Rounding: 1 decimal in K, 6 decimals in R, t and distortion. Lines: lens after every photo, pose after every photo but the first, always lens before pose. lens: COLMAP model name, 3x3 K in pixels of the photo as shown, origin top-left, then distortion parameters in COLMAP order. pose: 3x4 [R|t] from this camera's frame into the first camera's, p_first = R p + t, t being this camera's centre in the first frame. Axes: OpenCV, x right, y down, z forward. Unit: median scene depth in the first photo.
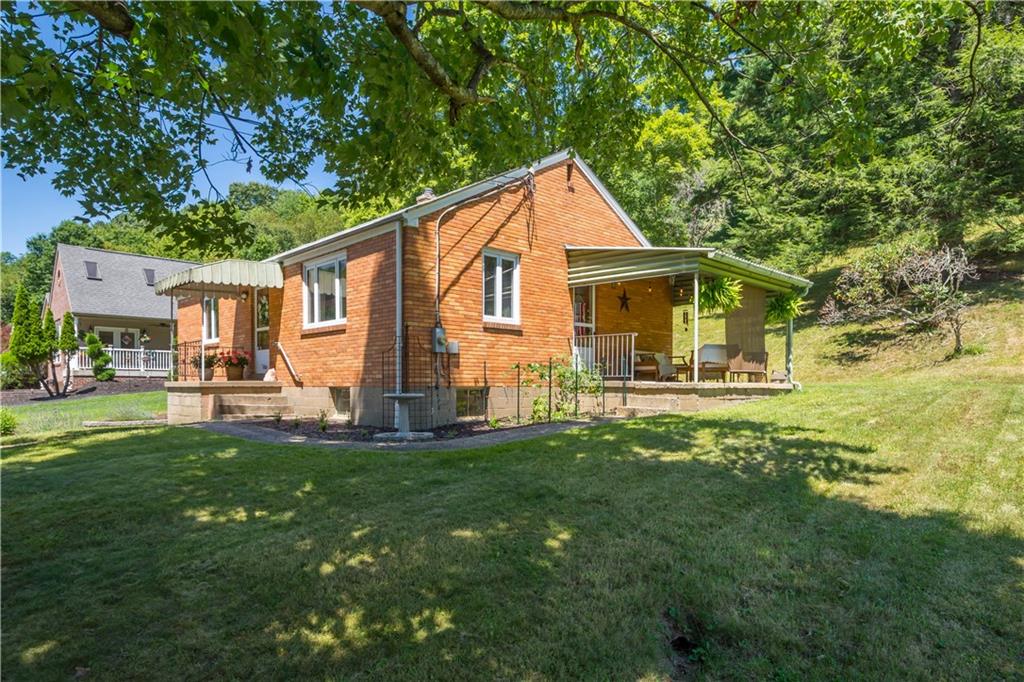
lens RADIAL K [[606.9, 0, 497.2], [0, 606.9, 379.1], [0, 0, 1]] dist [0.000419, -0.000104]
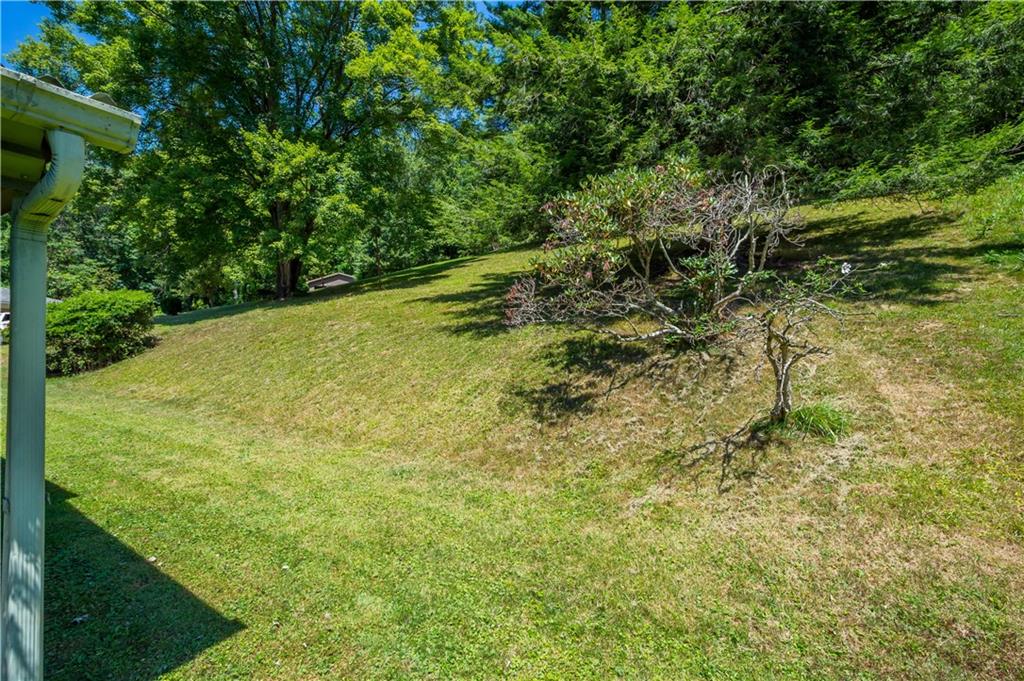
lens RADIAL K [[445.8, 0, 513.0], [0, 445.8, 341.4], [0, 0, 1]] dist [0.000487, 0.000016]
pose [[0.962943, 0.018956, 0.269039, 0.448169], [-0.020330, 0.999791, 0.002320, -0.080952], [-0.268938, -0.007704, 0.963127, 0.667857]]
